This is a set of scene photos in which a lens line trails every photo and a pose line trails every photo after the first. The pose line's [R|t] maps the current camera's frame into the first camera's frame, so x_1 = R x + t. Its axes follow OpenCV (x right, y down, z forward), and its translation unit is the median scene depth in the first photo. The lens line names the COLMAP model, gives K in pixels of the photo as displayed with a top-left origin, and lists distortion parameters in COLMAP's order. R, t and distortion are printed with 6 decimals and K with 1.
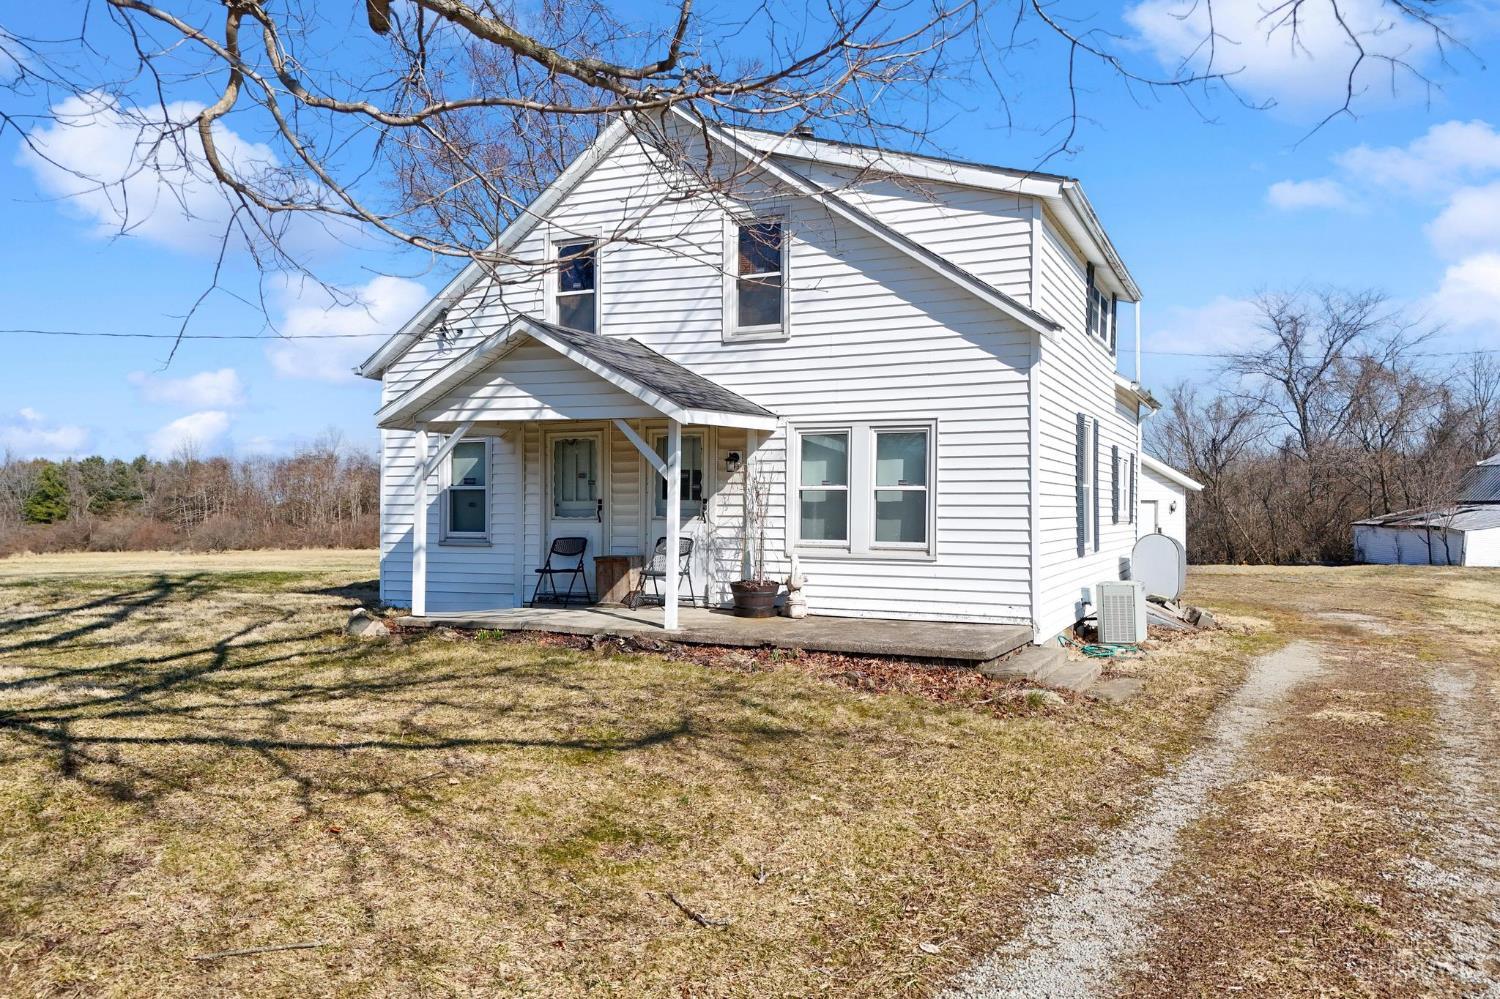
lens RADIAL K [[1094.5, 0, 795.6], [0, 1094.5, 503.6], [0, 0, 1]] dist [0.051682, -0.039484]
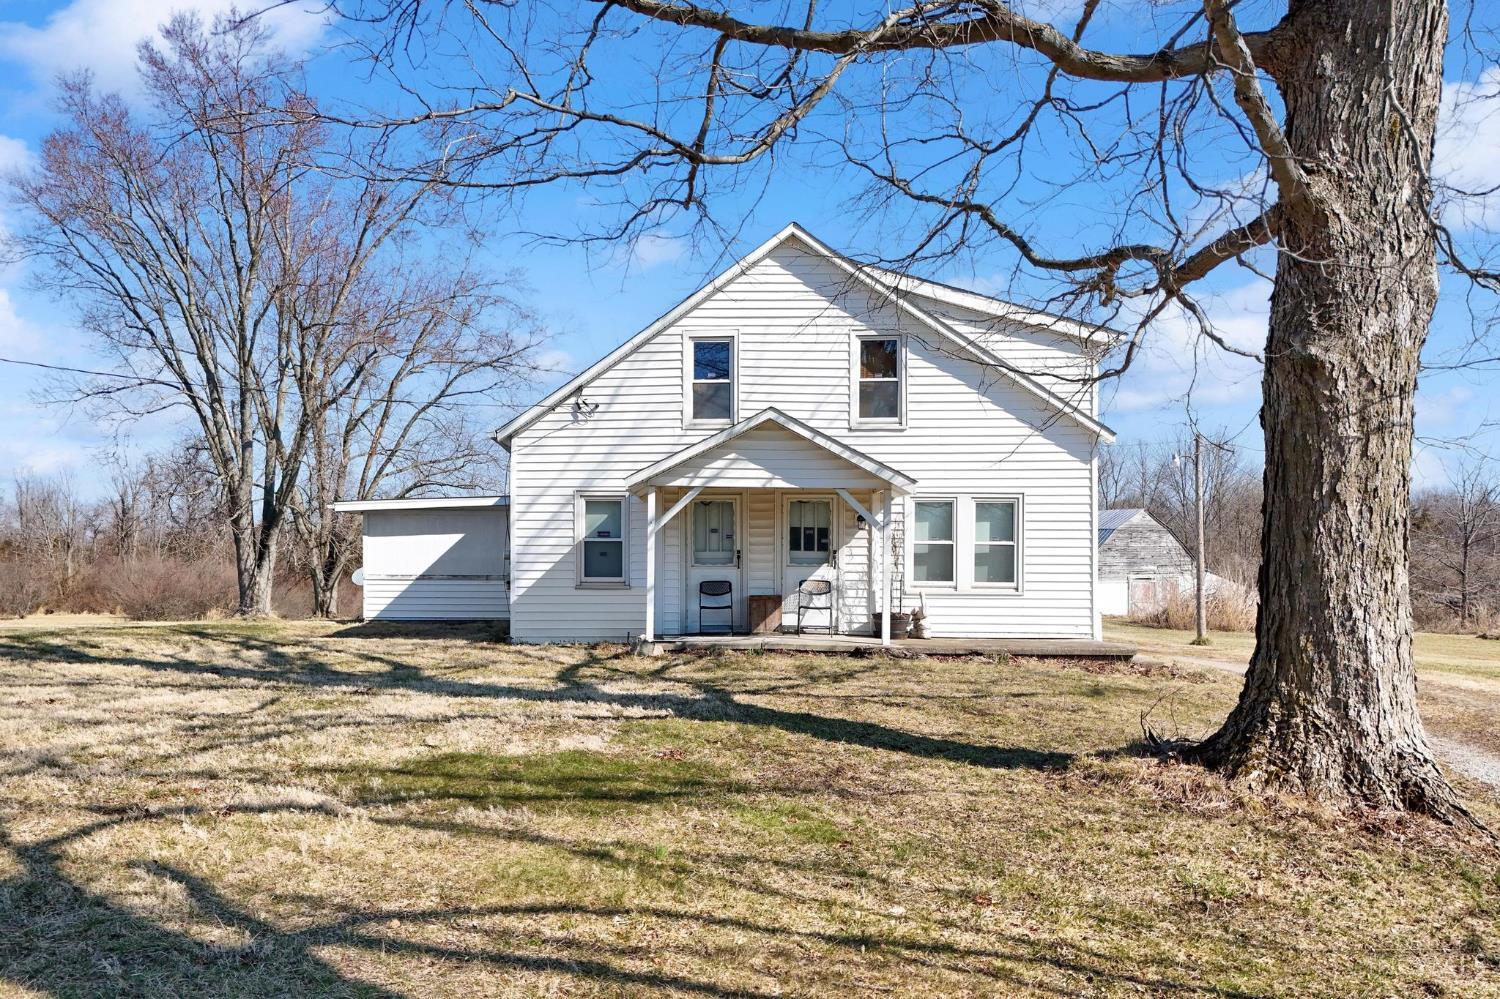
lens RADIAL K [[1216.0, 0, 705.8], [0, 1216.0, 567.9], [0, 0, 1]] dist [0.075640, 0.001587]
pose [[0.933717, 0.003174, 0.357999, -0.753609], [-0.003653, 0.999993, 0.000662, 0.016570], [-0.357994, -0.001925, 0.933722, -0.287962]]
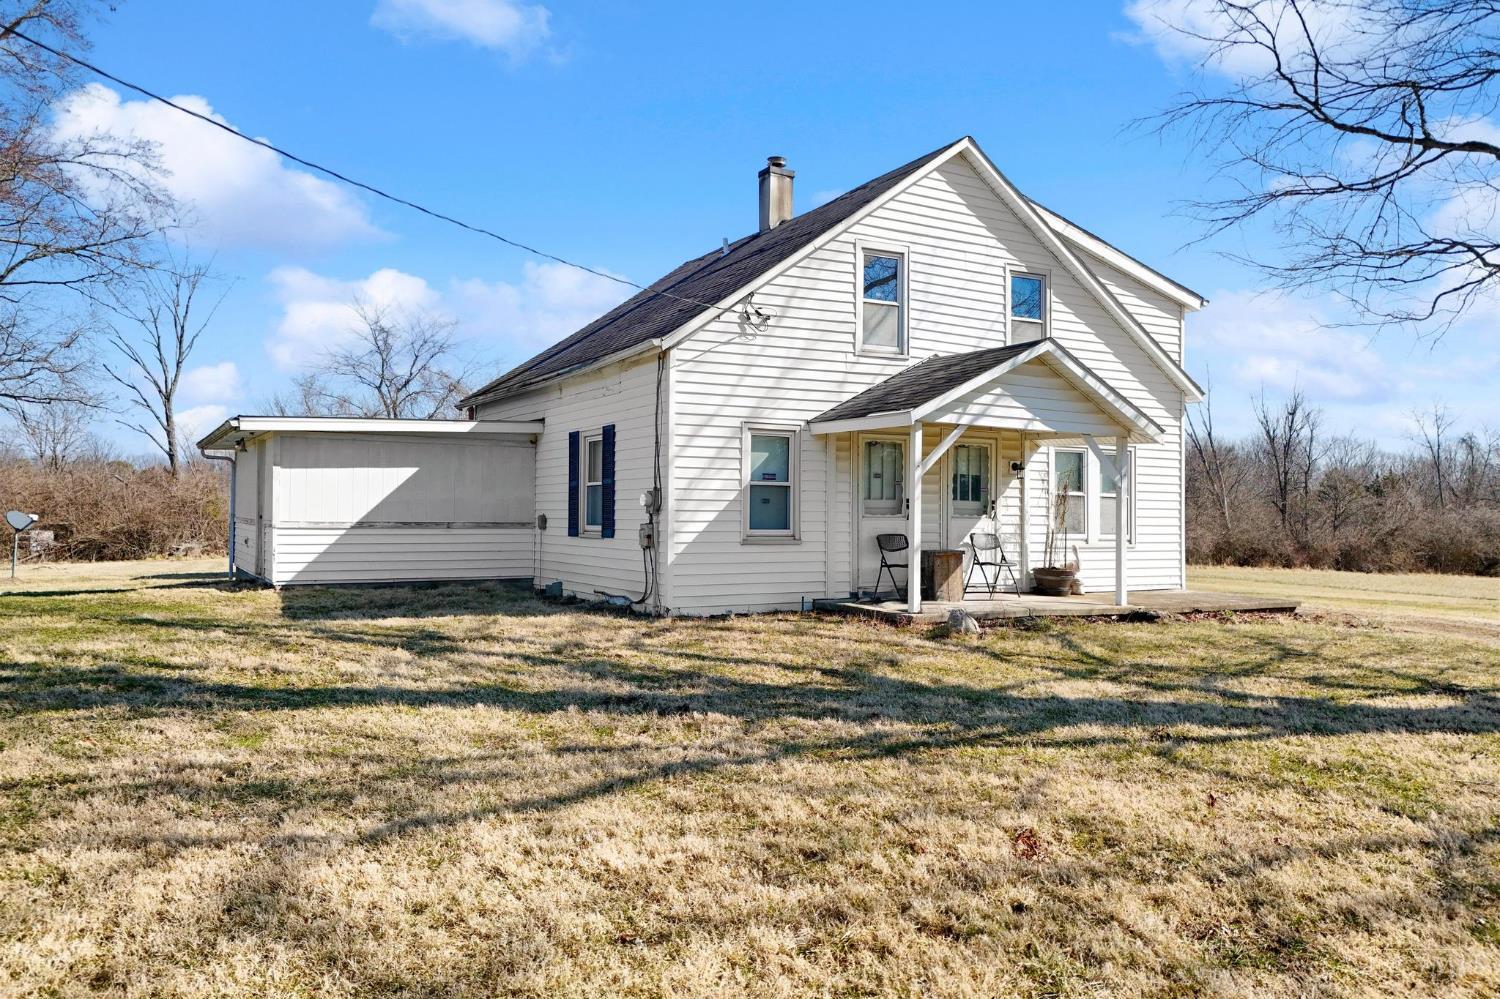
lens RADIAL K [[1094.5, 0, 746.2], [0, 1094.5, 498.9], [0, 0, 1]] dist [0.051682, -0.039484]
pose [[0.612244, 0.016088, 0.790505, -1.208426], [-0.014826, 0.999851, -0.008865, 0.008748], [-0.790530, -0.006293, 0.612391, 0.498495]]
